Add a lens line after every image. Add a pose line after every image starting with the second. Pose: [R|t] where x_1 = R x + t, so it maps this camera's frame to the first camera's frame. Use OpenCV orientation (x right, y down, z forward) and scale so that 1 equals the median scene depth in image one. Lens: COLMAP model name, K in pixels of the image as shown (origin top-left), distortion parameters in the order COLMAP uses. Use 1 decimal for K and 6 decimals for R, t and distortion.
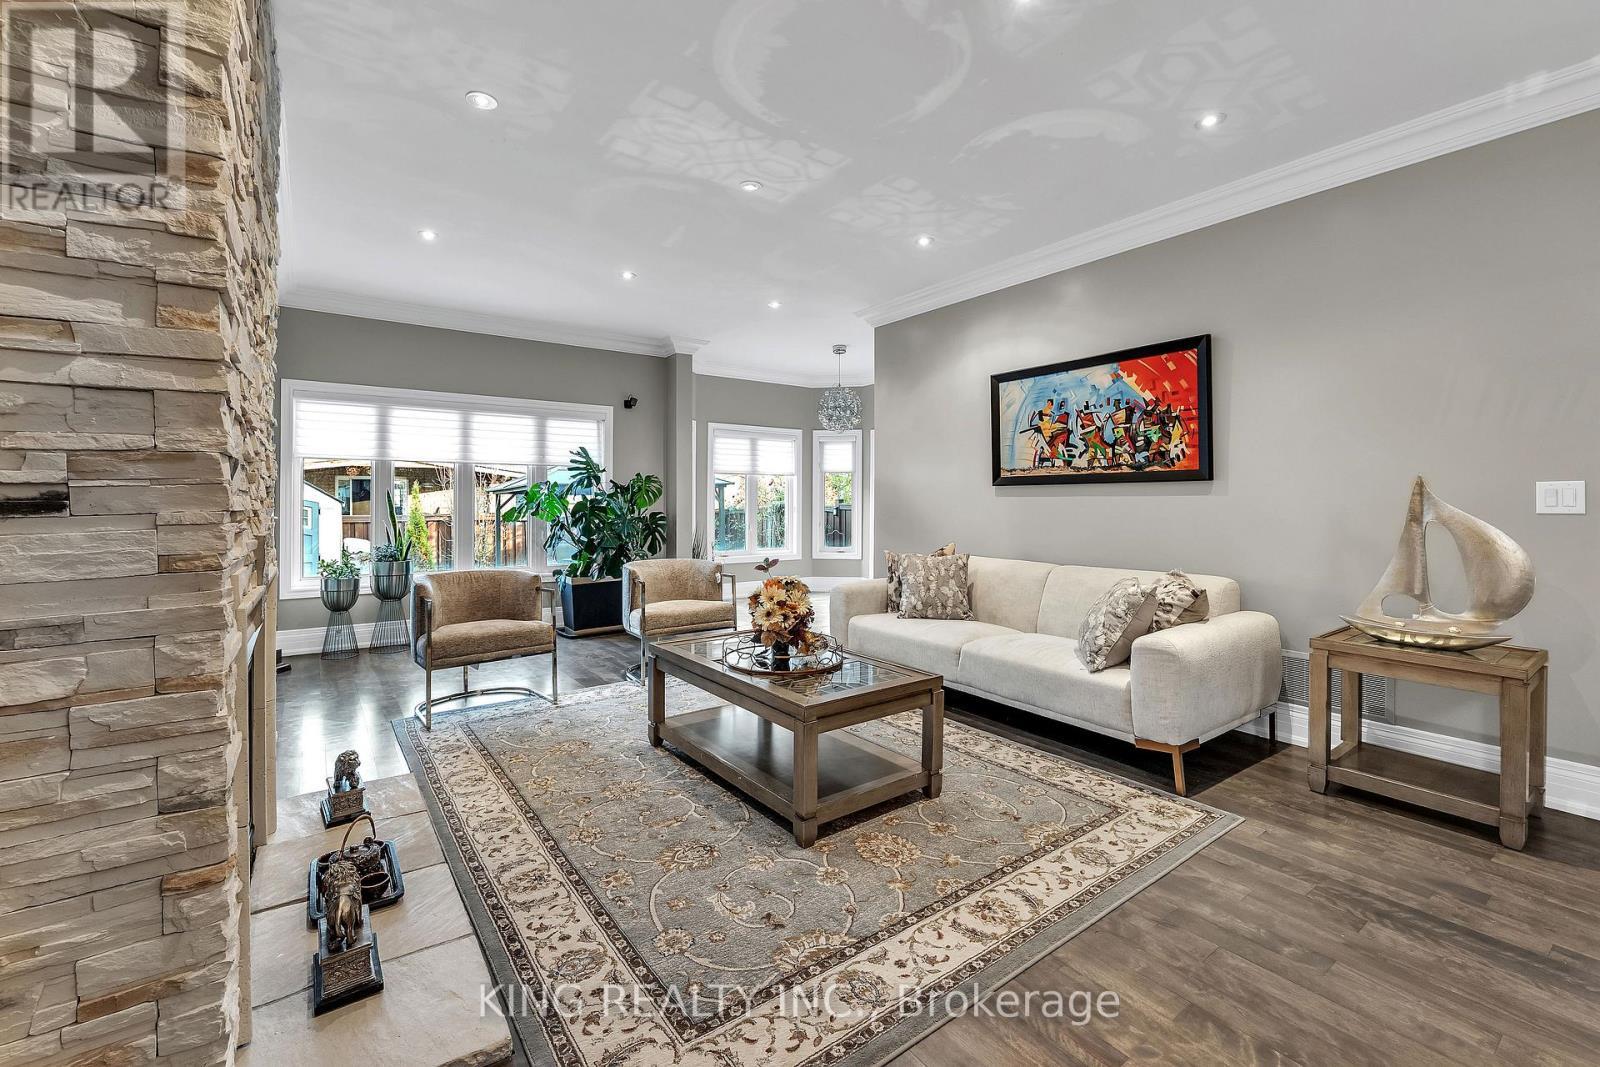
lens RADIAL K [[673.3, 0, 805.2], [0, 673.3, 511.5], [0, 0, 1]] dist [-0.010373, -0.000088]
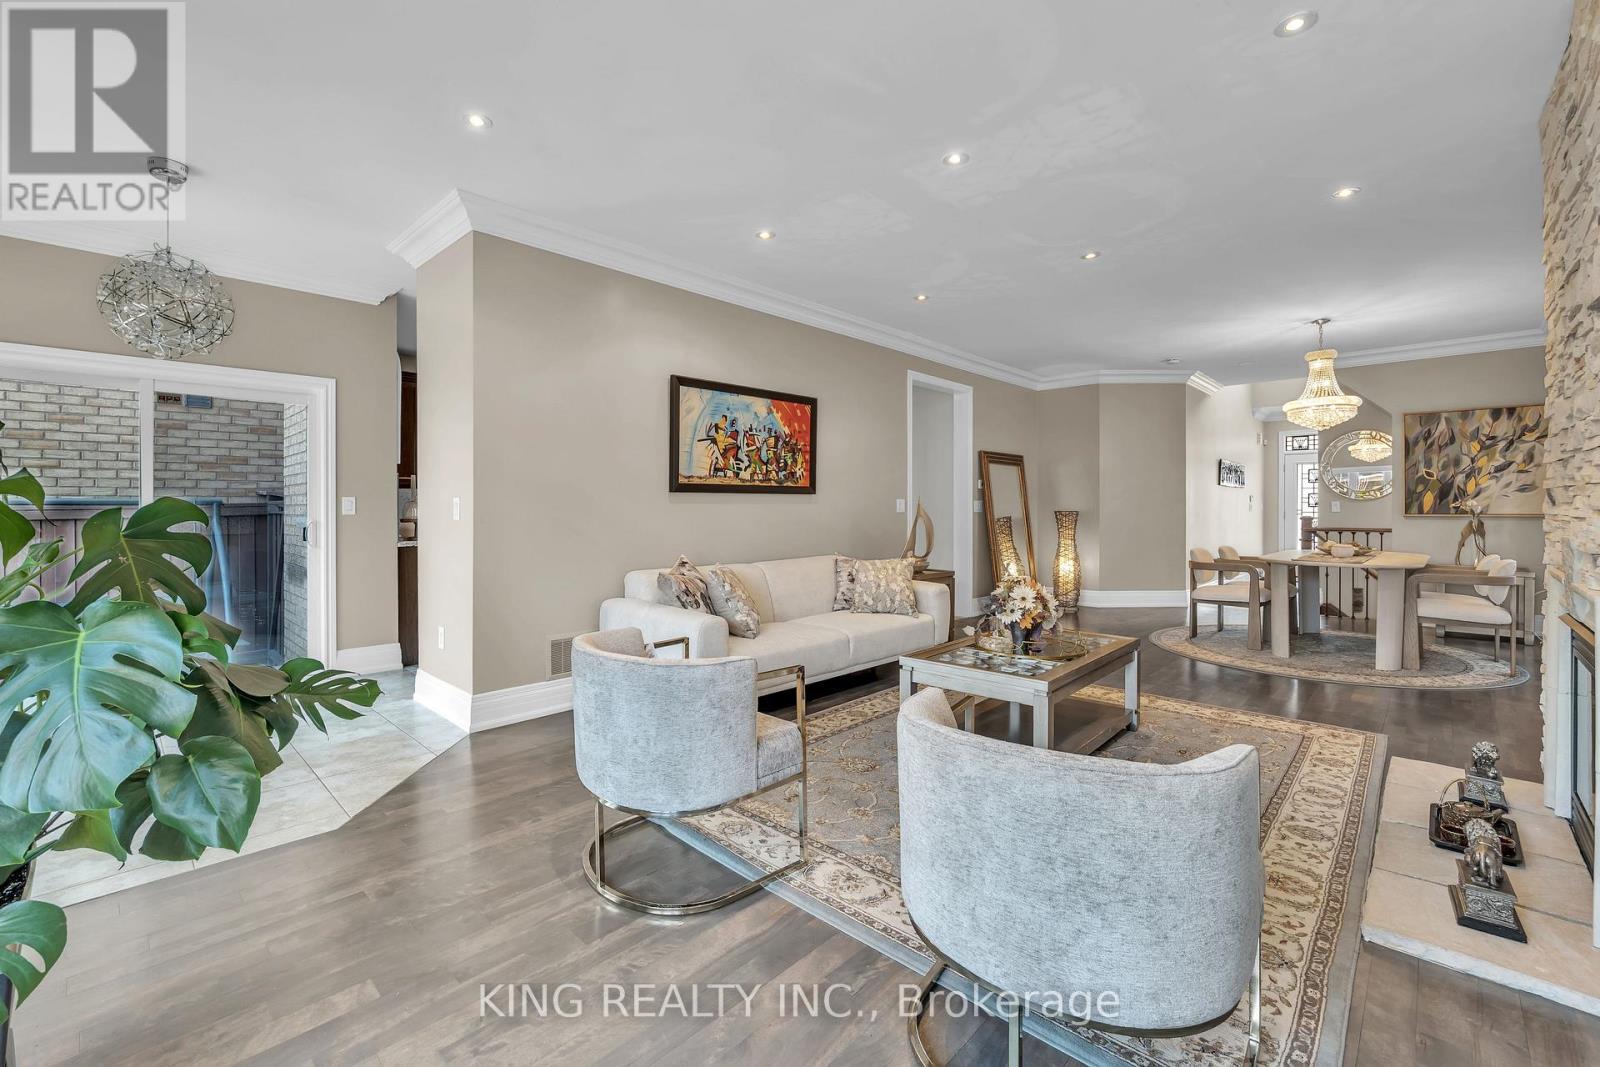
lens RADIAL K [[688.3, 0, 790.4], [0, 688.3, 502.5], [0, 0, 1]] dist [-0.008915, 0.000079]
pose [[-0.180022, 0.009557, 0.983616, -0.849896], [0.020805, 0.999766, -0.005906, -0.017980], [-0.983443, 0.019401, -0.180179, 1.235559]]
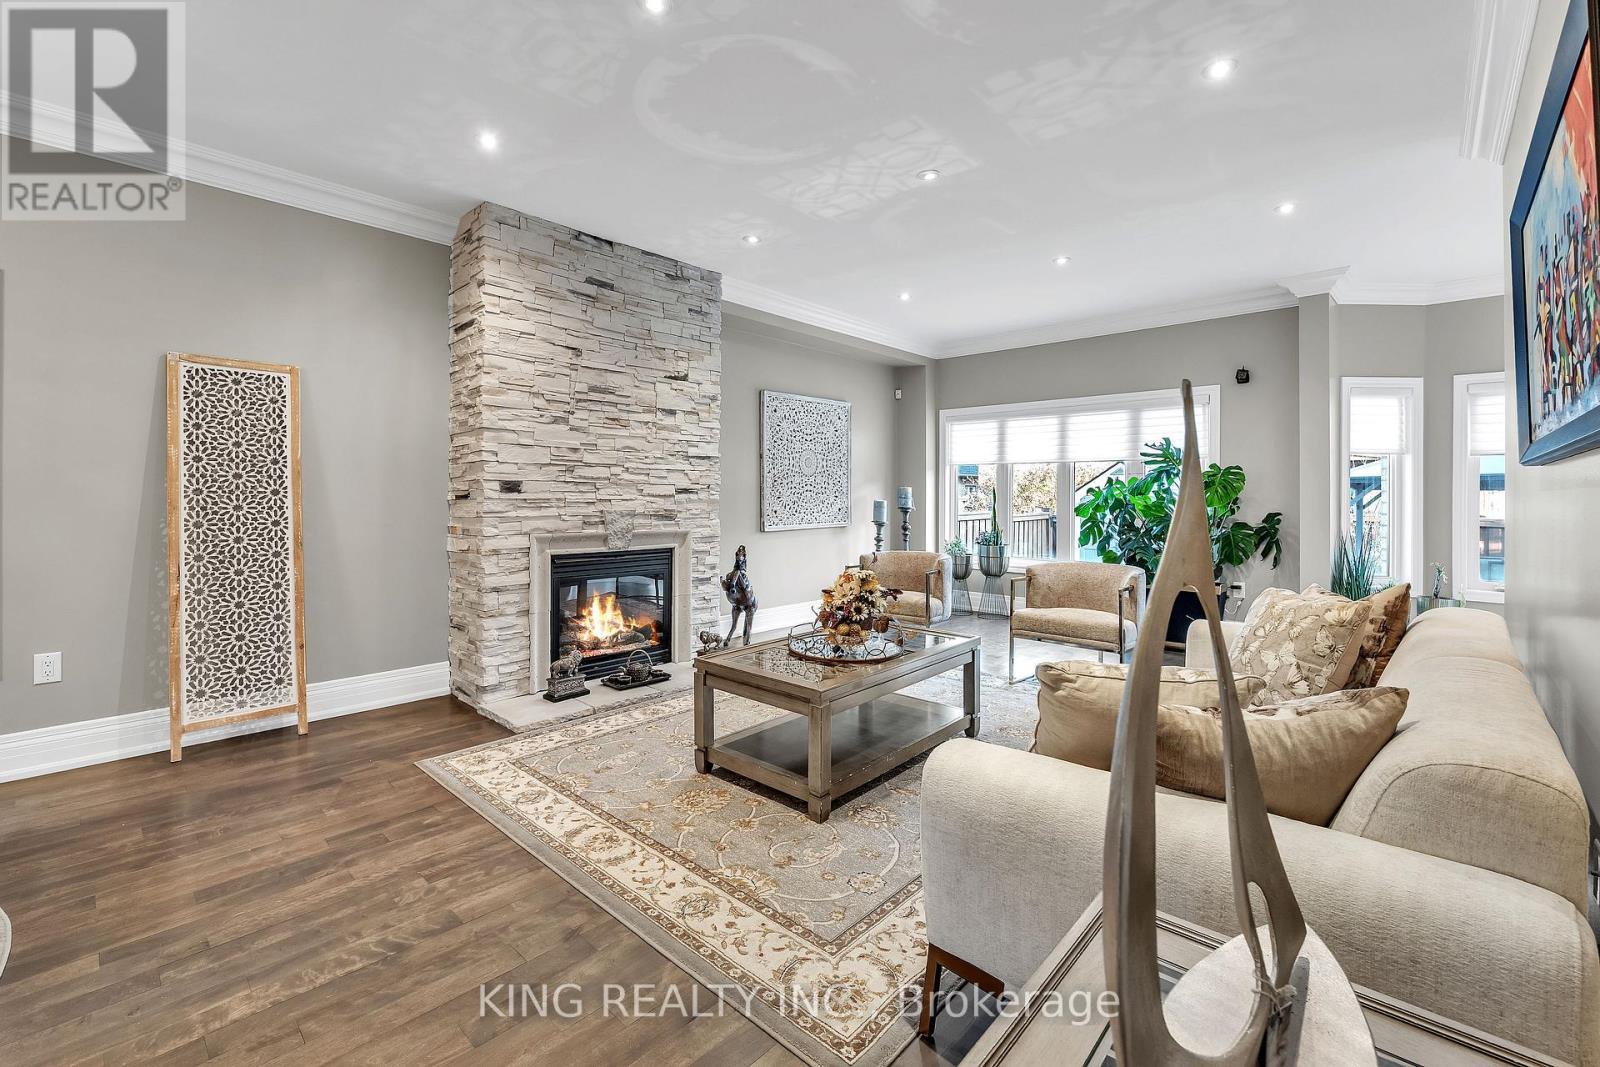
lens RADIAL K [[688.3, 0, 790.4], [0, 688.3, 502.5], [0, 0, 1]] dist [-0.008915, 0.000079]
pose [[0.183535, 0.010450, -0.982958, 0.776639], [-0.020786, 0.999761, 0.006747, -0.008572], [0.982793, 0.019193, 0.183708, 0.556654]]
